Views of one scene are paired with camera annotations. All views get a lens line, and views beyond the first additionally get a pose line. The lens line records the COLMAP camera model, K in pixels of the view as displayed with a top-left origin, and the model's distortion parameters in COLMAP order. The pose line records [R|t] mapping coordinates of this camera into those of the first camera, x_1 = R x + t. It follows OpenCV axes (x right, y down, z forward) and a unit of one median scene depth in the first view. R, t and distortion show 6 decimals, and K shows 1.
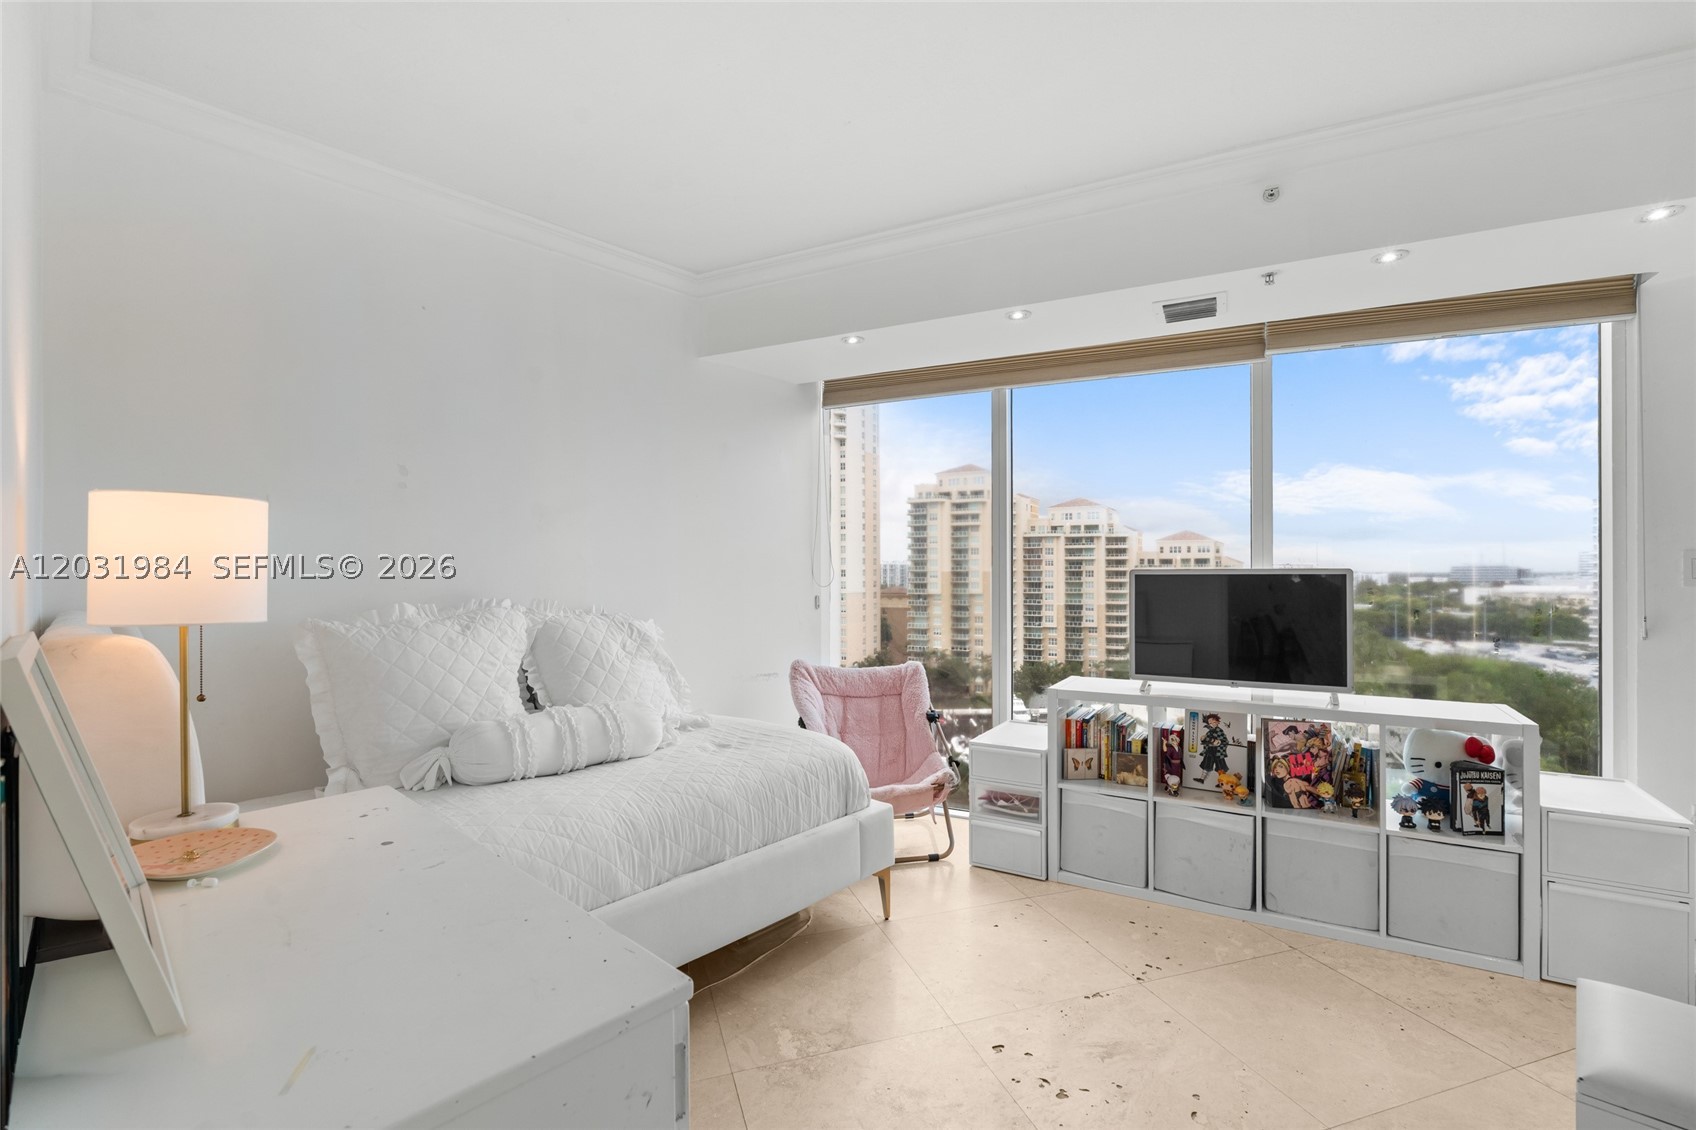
lens RADIAL K [[775.4, 0, 848.0], [0, 775.4, 565.0], [0, 0, 1]] dist [0.000429, 0.000009]
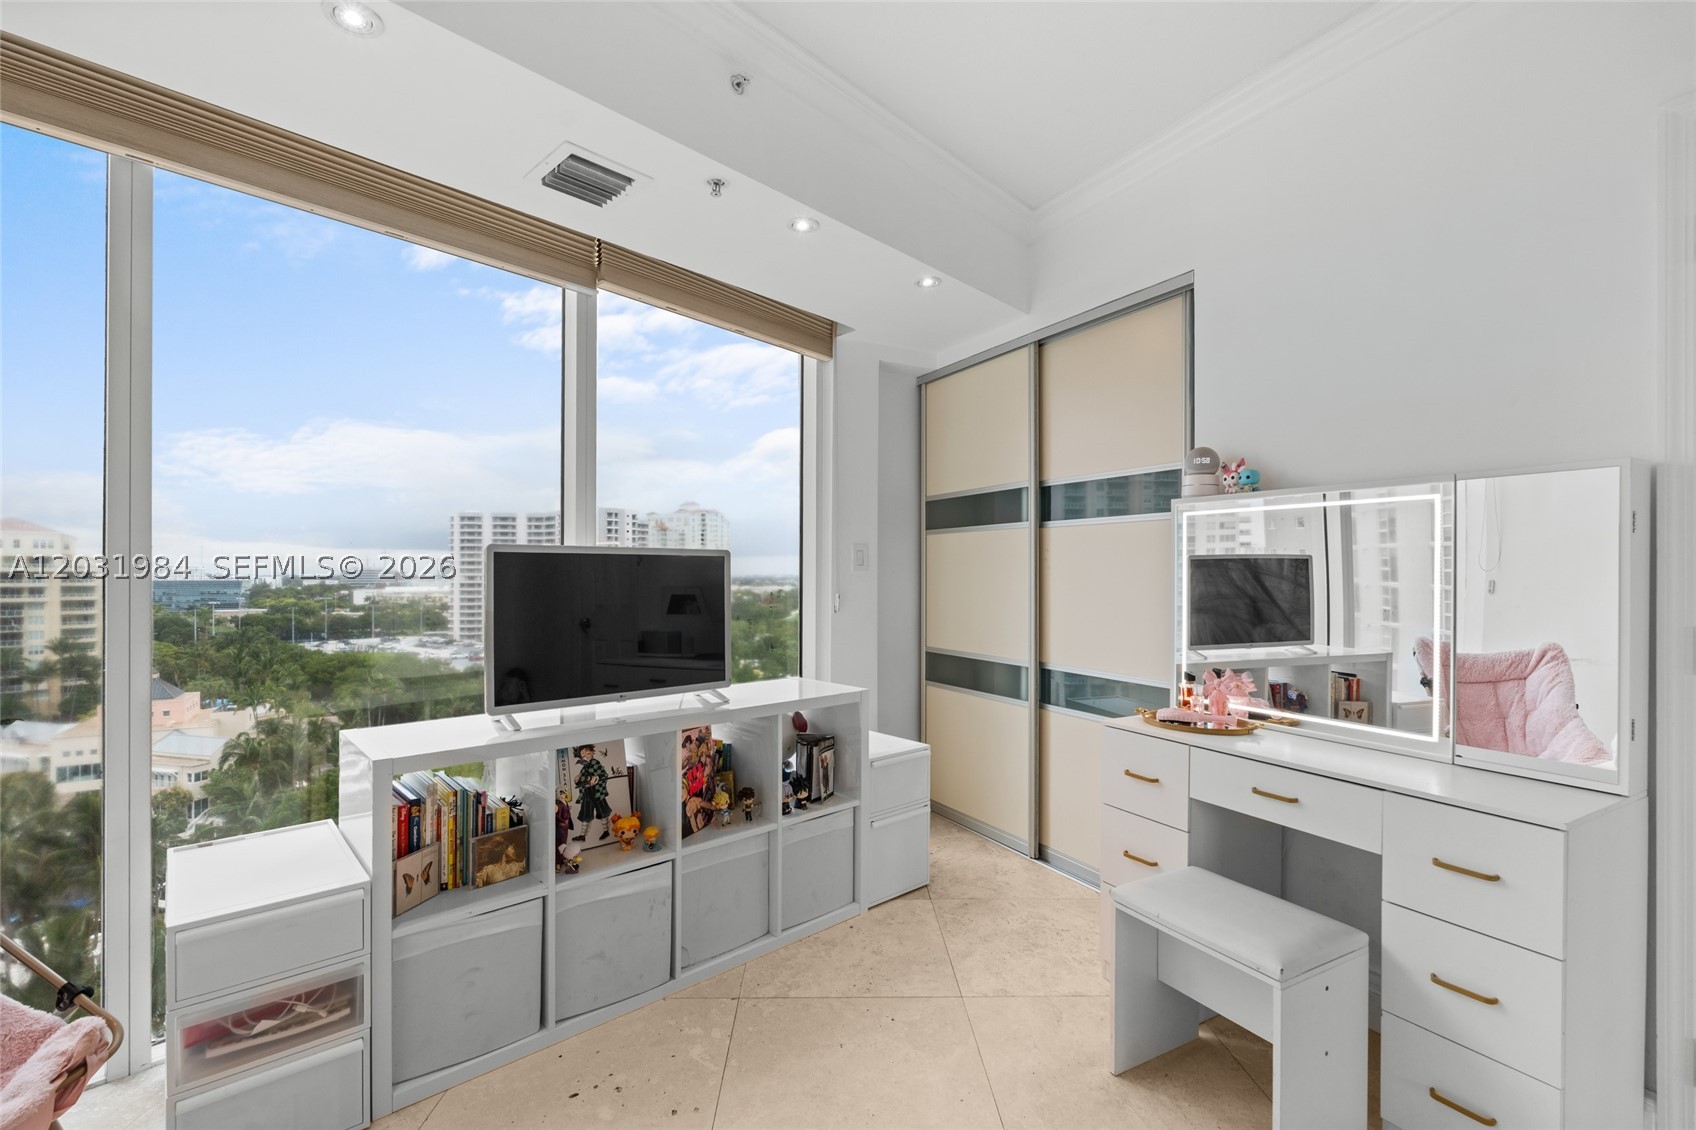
lens RADIAL K [[750.4, 0, 870.5], [0, 750.4, 573.4], [0, 0, 1]] dist [-0.000775, -0.000038]
pose [[0.292427, 0.002355, 0.956285, -0.137975], [-0.008817, 0.999961, 0.000233, 0.027561], [-0.956247, -0.008499, 0.292436, 0.536273]]
